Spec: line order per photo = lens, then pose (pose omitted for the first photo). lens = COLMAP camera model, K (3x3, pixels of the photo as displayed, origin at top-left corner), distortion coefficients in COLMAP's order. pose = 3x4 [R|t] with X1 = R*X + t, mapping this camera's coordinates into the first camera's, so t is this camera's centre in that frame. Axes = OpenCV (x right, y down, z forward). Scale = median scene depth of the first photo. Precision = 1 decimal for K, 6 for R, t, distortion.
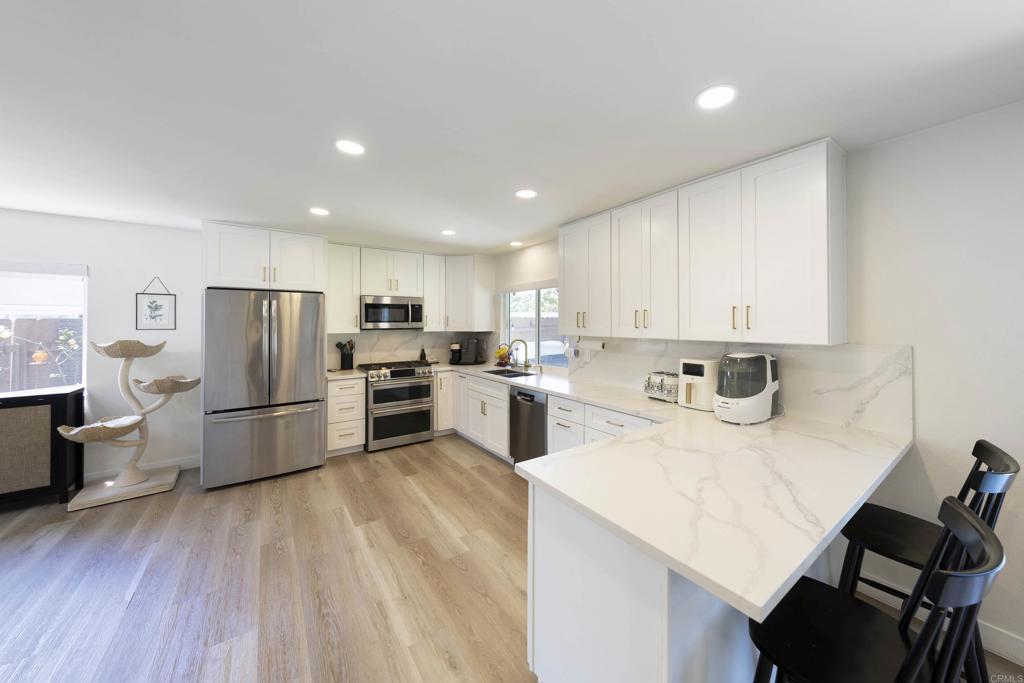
lens RADIAL K [[365.5, 0, 541.6], [0, 365.5, 319.3], [0, 0, 1]] dist [0.000739, 0.000027]
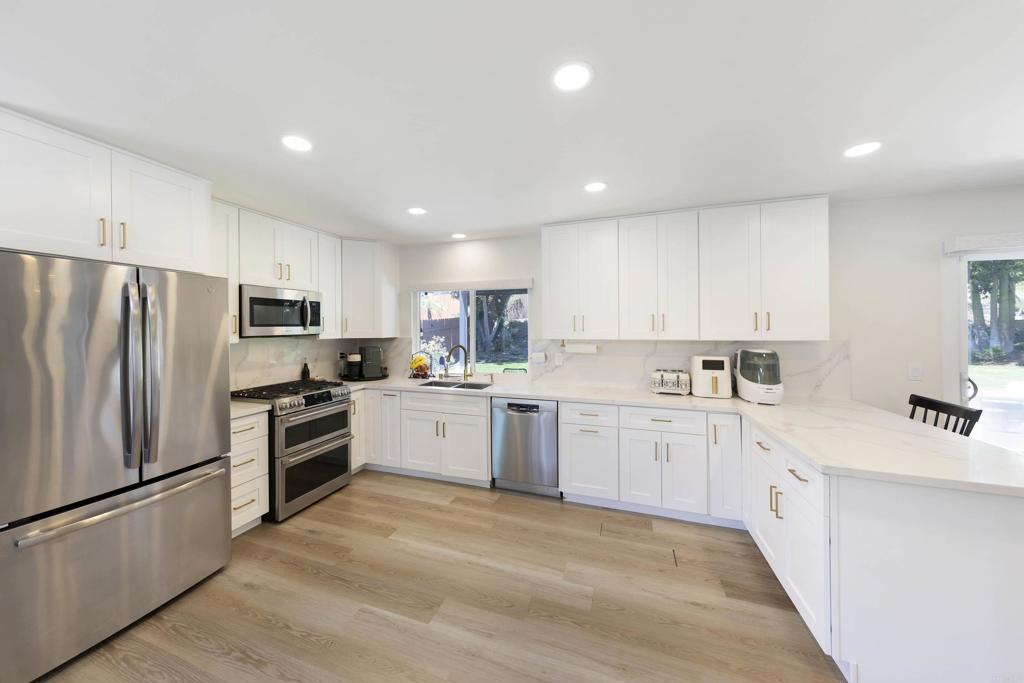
lens RADIAL K [[364.5, 0, 499.4], [0, 364.5, 327.6], [0, 0, 1]] dist [0.000001, -0.000105]
pose [[0.841413, -0.002556, 0.540386, -0.503471], [-0.001985, 0.999967, 0.007819, 0.005092], [-0.540388, -0.007652, 0.841381, 0.236938]]
